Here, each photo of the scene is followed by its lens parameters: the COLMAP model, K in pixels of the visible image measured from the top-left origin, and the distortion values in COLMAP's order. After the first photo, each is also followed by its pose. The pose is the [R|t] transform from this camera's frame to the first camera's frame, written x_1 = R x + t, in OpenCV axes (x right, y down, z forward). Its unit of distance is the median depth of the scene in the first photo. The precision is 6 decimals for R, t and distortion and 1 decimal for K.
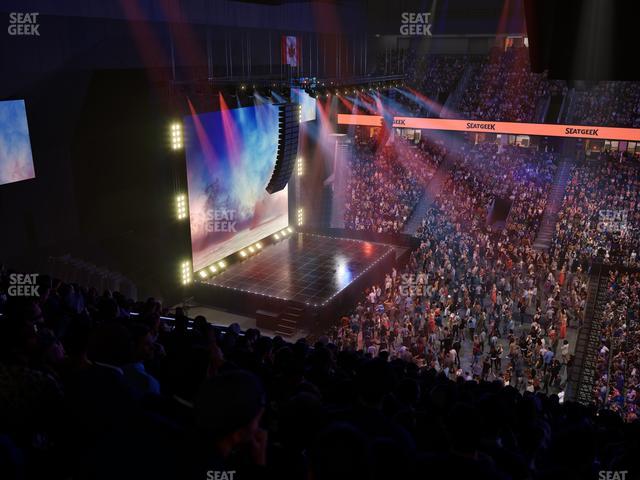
lens RADIAL K [[597.2, 0, 321.5], [0, 597.2, 239.4], [0, 0, 1]] dist [0.001316, 0.000000]
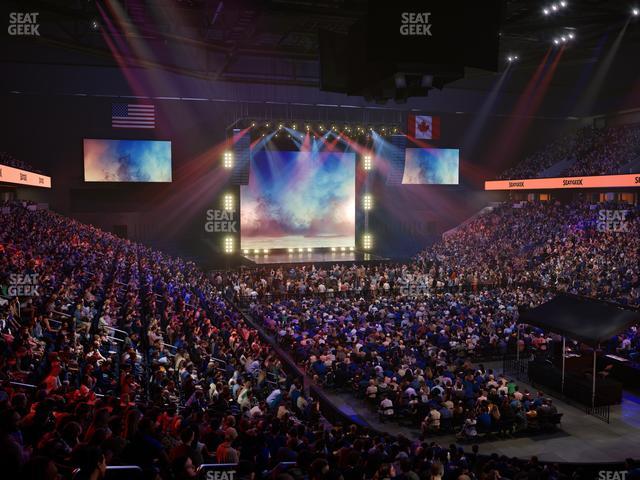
lens RADIAL K [[597.2, 0, 321.4], [0, 597.2, 238.8], [0, 0, 1]] dist [0.001316, 0.000000]
pose [[0.694874, 0.047250, -0.717578, 0.951856], [-0.214332, 0.966097, -0.143937, 0.188566], [0.686449, 0.253818, 0.681443, 0.062751]]
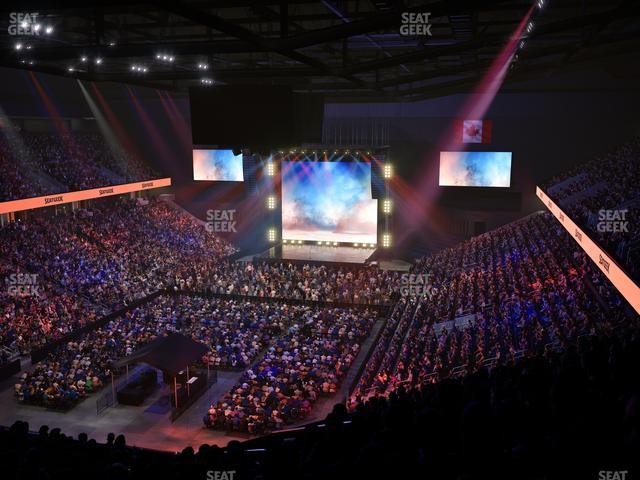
lens RADIAL K [[597.2, 0, 324.4], [0, 597.2, 241.3], [0, 0, 1]] dist [0.001316, 0.000000]
pose [[0.208583, 0.175661, -0.962100, 1.568126], [-0.293182, 0.949726, 0.109840, -0.178089], [0.933026, 0.259159, 0.249597, 0.571322]]
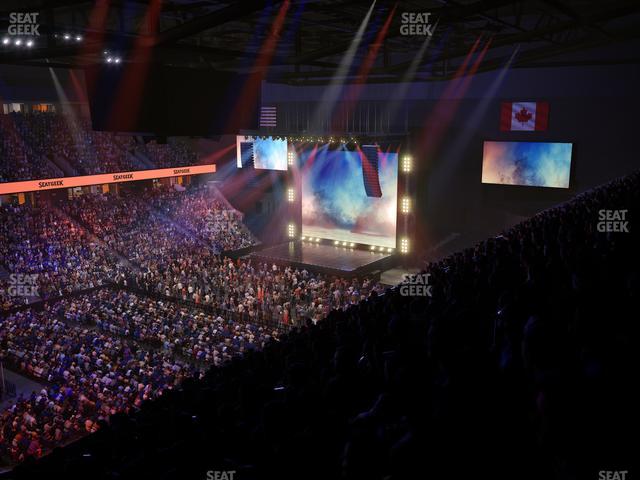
lens RADIAL K [[597.2, 0, 324.5], [0, 597.2, 244.1], [0, 0, 1]] dist [0.001316, 0.000000]
pose [[-0.132649, 0.203857, -0.969972, 1.392477], [-0.297984, 0.925145, 0.235187, -0.330893], [0.945309, 0.320234, -0.061973, 1.067775]]
